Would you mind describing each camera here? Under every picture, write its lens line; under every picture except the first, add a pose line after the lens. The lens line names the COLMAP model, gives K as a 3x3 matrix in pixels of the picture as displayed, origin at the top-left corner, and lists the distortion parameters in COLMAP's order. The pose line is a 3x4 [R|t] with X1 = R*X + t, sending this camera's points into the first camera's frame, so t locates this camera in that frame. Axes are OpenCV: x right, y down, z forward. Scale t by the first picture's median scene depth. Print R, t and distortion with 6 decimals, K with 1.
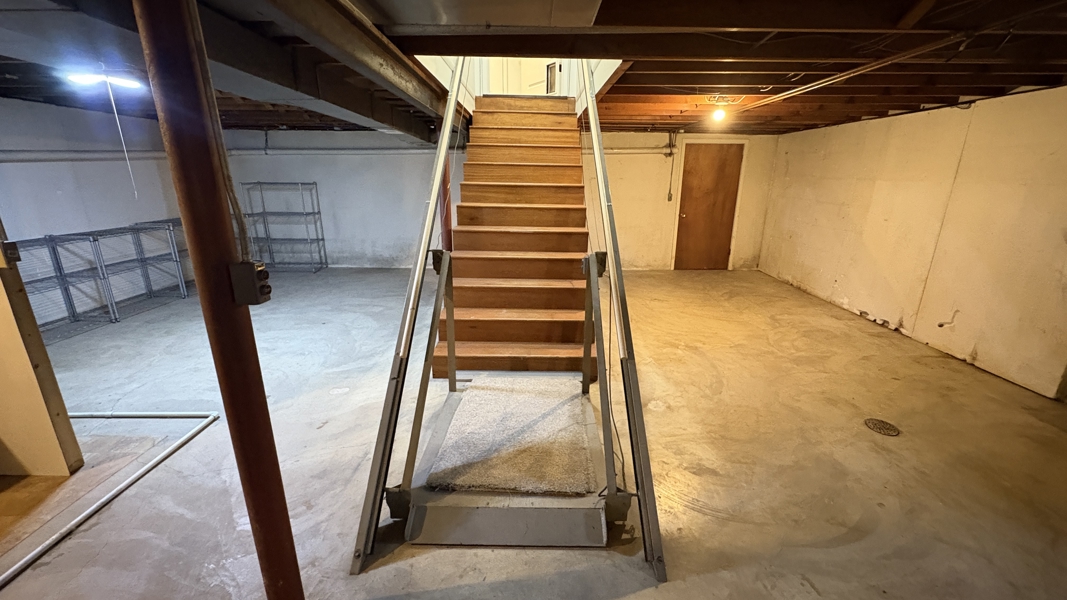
lens RADIAL K [[423.5, 0, 533.4], [0, 423.5, 301.2], [0, 0, 1]] dist [-0.001080, -0.000512]
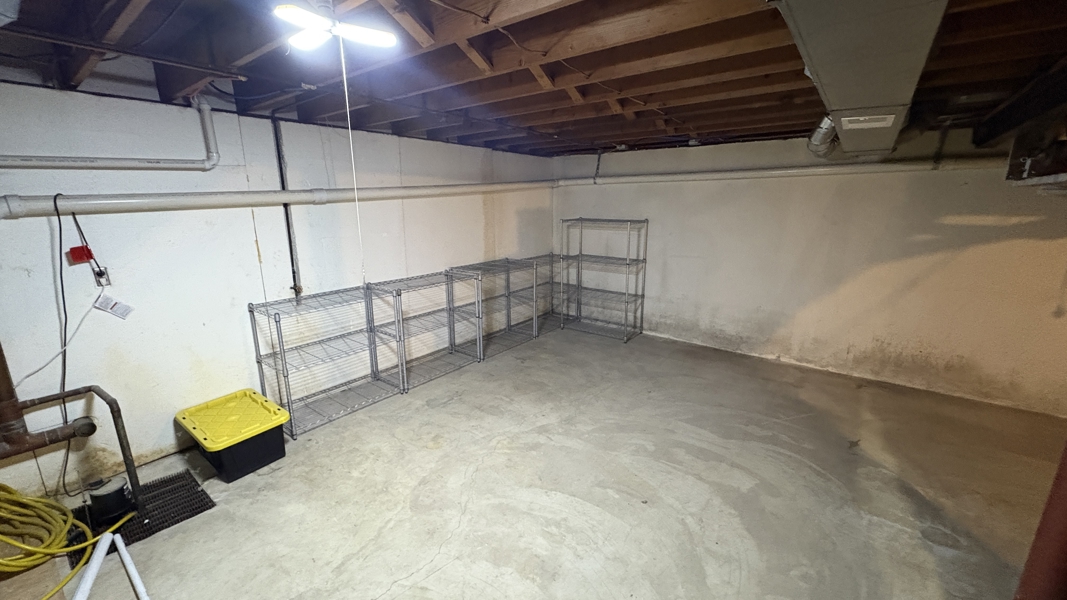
lens RADIAL K [[423.5, 0, 532.9], [0, 423.5, 301.1], [0, 0, 1]] dist [-0.001080, -0.000512]
pose [[0.787308, 0.133171, -0.602007, -0.212604], [-0.165373, 0.986229, 0.001891, -0.111207], [0.593968, 0.098067, 0.798489, 0.315128]]
